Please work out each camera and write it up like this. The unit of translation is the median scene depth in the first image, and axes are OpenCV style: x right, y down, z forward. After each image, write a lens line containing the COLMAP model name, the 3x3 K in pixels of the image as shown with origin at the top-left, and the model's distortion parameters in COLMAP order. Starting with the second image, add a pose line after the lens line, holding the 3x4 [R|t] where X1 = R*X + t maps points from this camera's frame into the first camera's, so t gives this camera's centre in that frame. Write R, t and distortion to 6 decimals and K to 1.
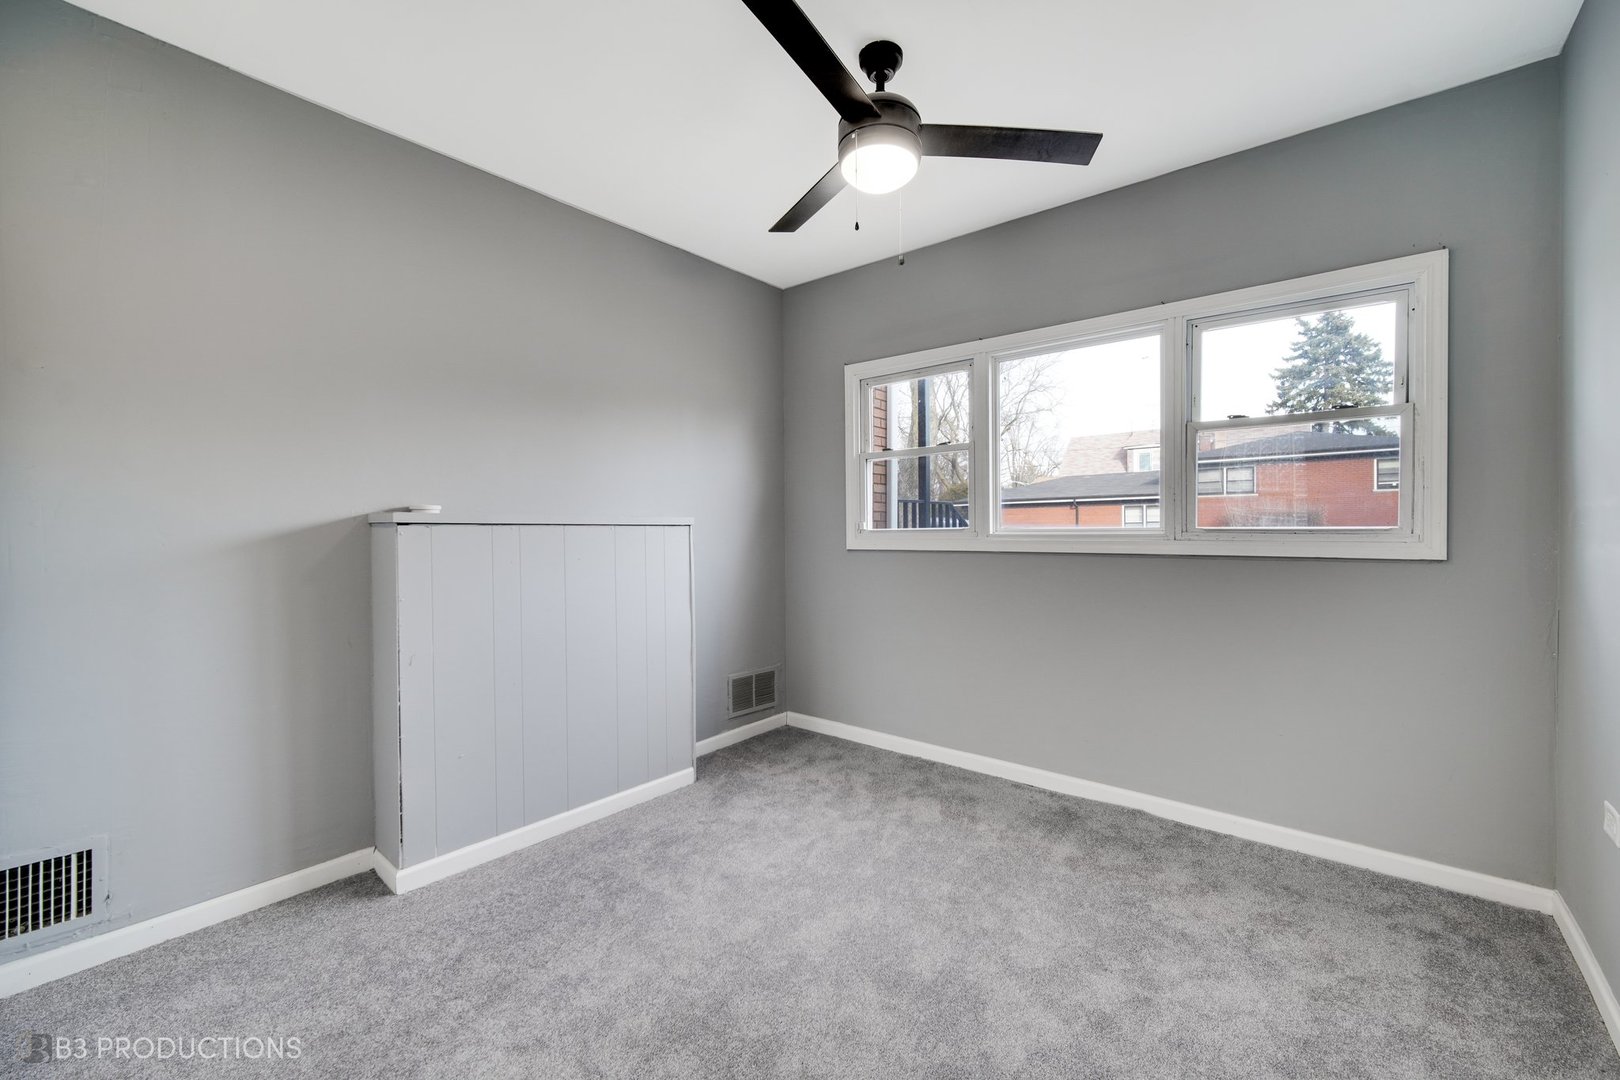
lens RADIAL K [[648.6, 0, 809.4], [0, 648.6, 531.1], [0, 0, 1]] dist [-0.000471, -0.000040]
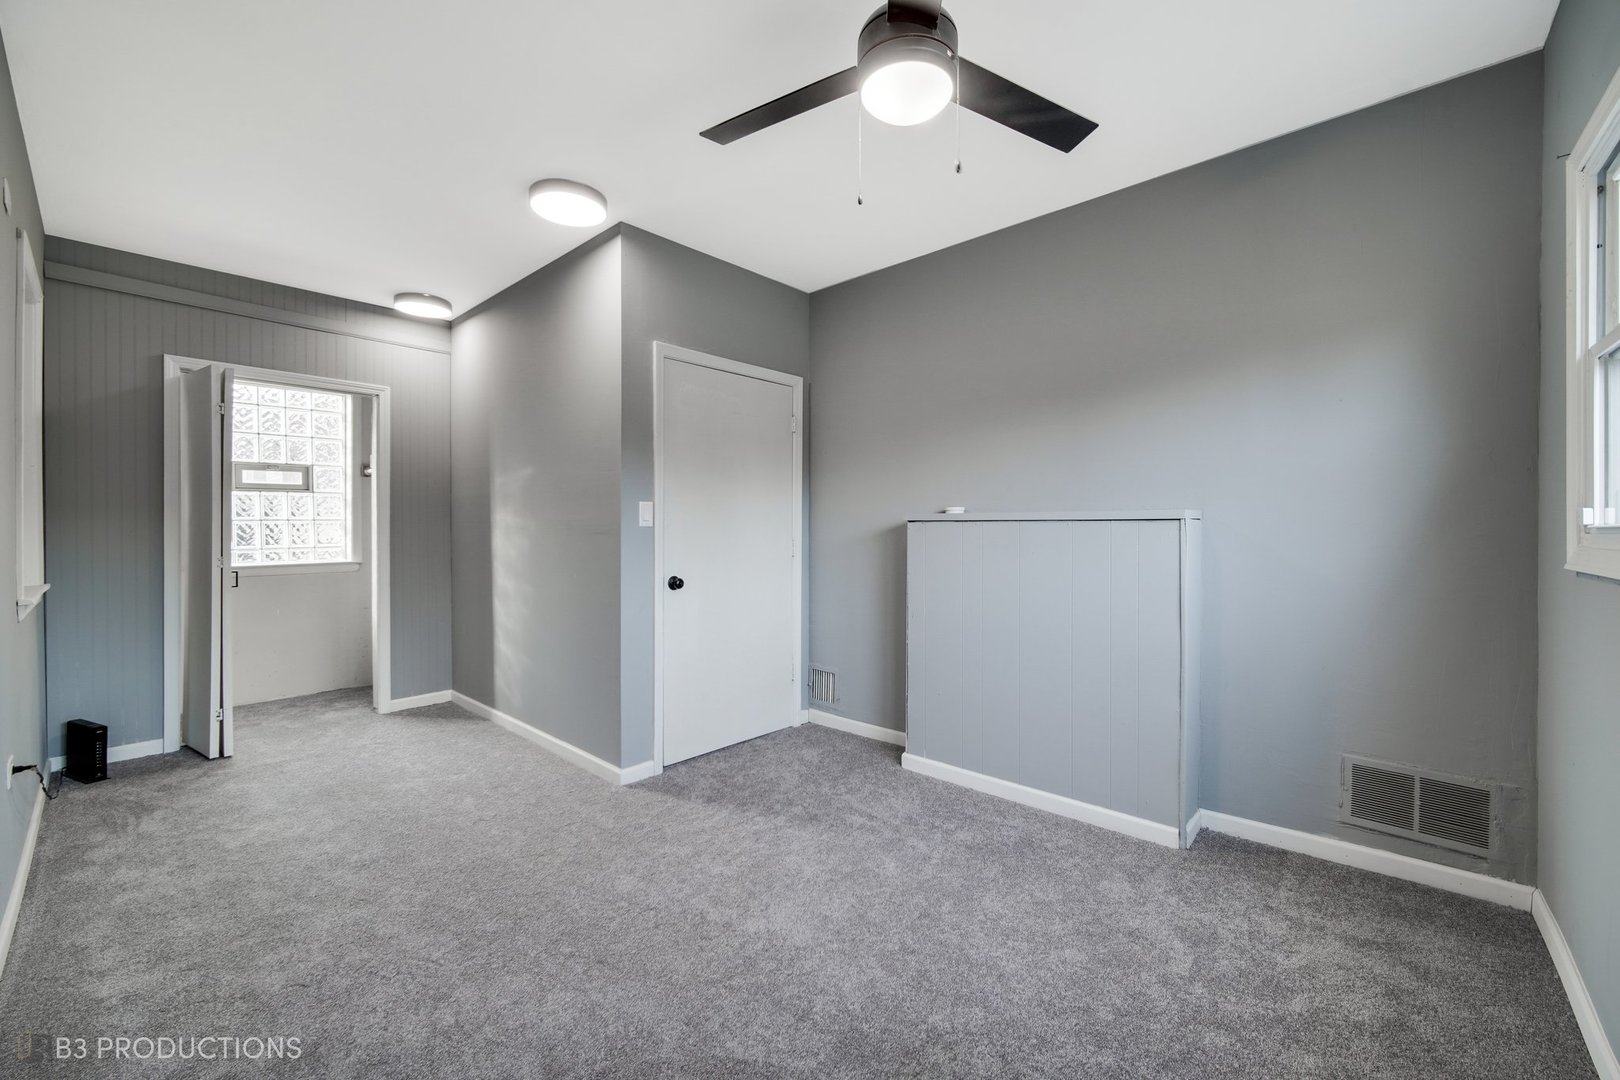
lens RADIAL K [[648.6, 0, 809.4], [0, 648.6, 531.1], [0, 0, 1]] dist [-0.000471, -0.000040]
pose [[-0.039334, 0.007767, -0.999196, 0.599772], [0.002903, 0.999966, 0.007659, -0.001805], [0.999222, -0.002600, -0.039356, 0.575172]]
